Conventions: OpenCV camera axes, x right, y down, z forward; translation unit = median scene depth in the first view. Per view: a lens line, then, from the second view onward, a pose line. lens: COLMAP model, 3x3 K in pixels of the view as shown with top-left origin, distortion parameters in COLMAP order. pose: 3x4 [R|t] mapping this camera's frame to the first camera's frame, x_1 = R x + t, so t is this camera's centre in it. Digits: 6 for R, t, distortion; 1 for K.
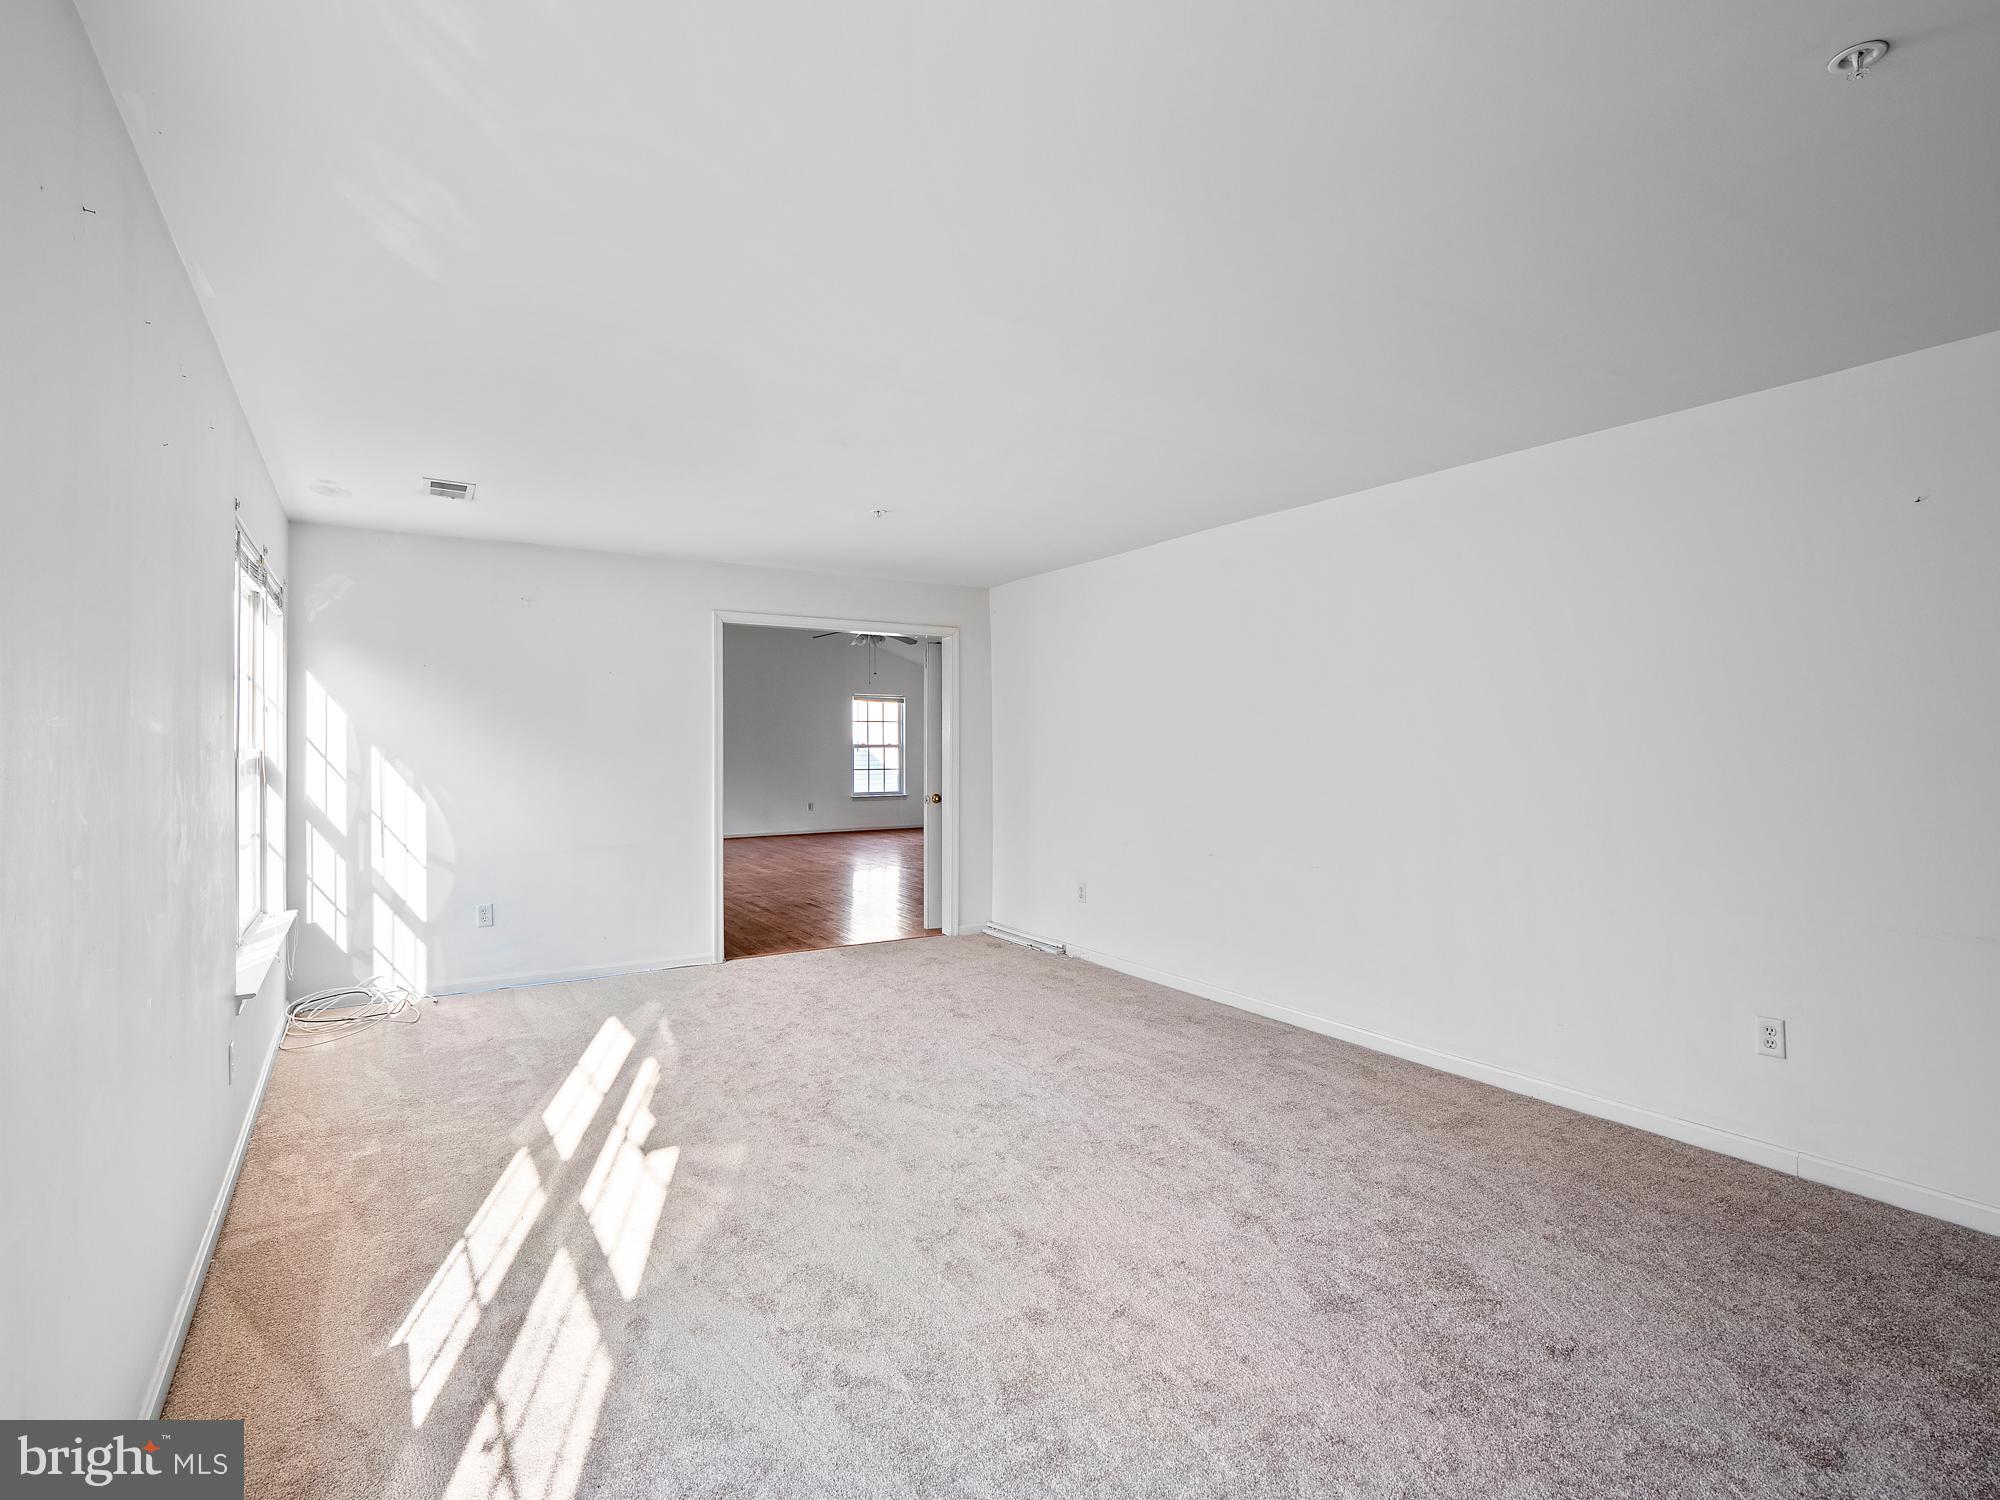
lens RADIAL K [[1011.4, 0, 988.2], [0, 1011.4, 750.0], [0, 0, 1]] dist [-0.017828, 0.006902]
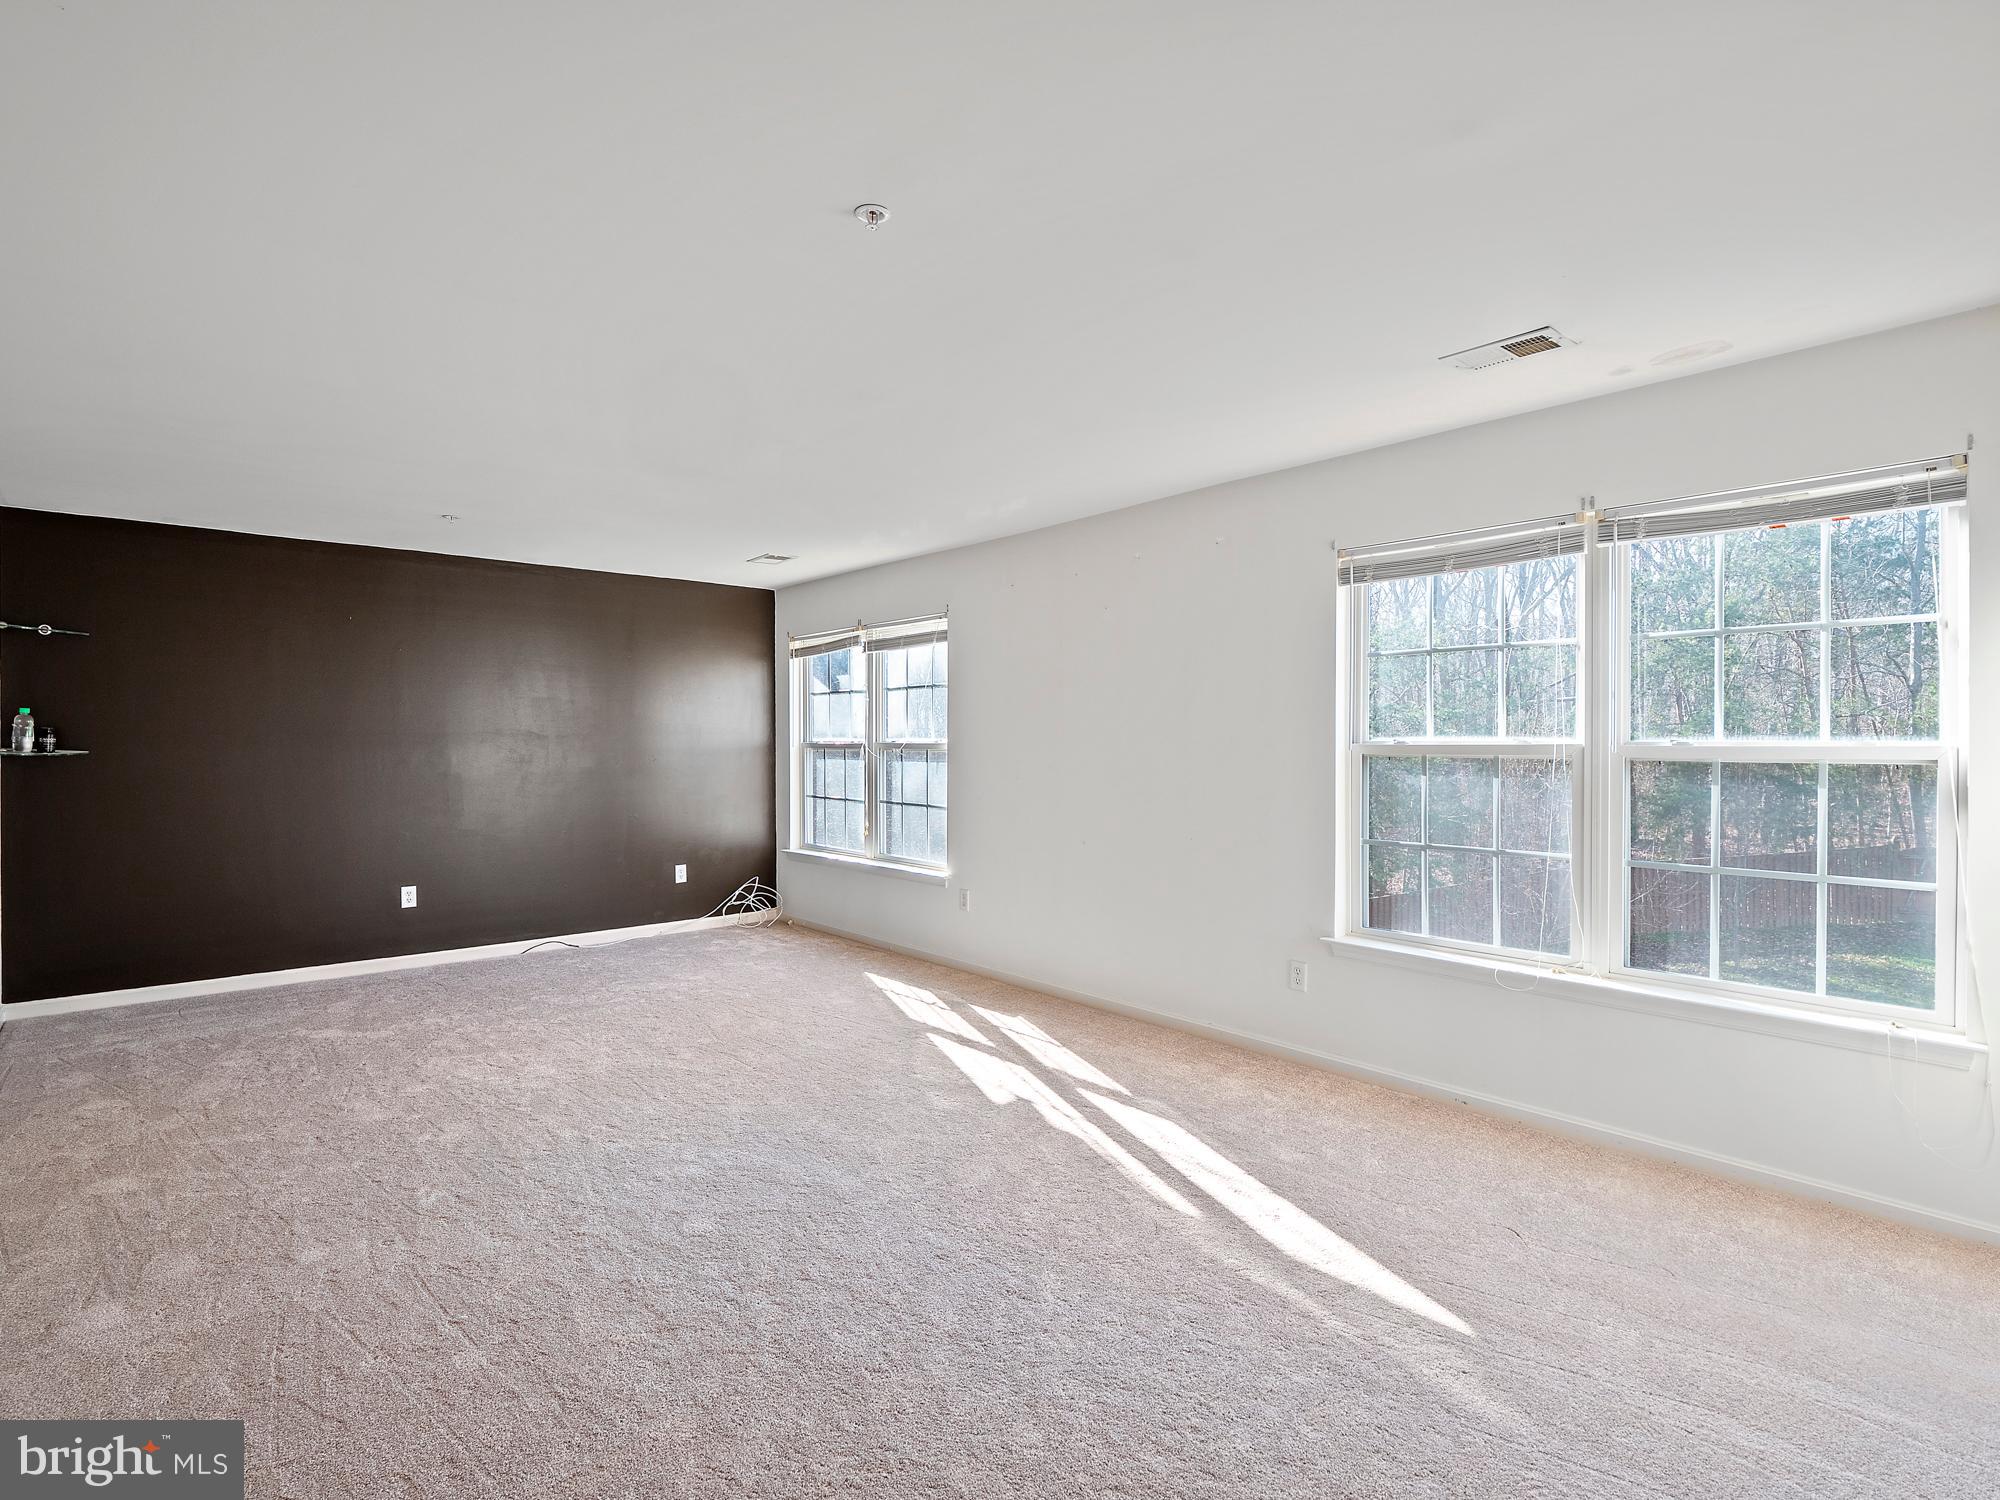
lens RADIAL K [[1011.4, 0, 988.2], [0, 1011.4, 750.0], [0, 0, 1]] dist [-0.017828, 0.006902]
pose [[-0.987400, 0.014435, -0.157582, -0.149902], [0.010455, 0.999606, 0.026056, -0.024736], [0.157896, 0.024080, -0.987162, 2.390535]]
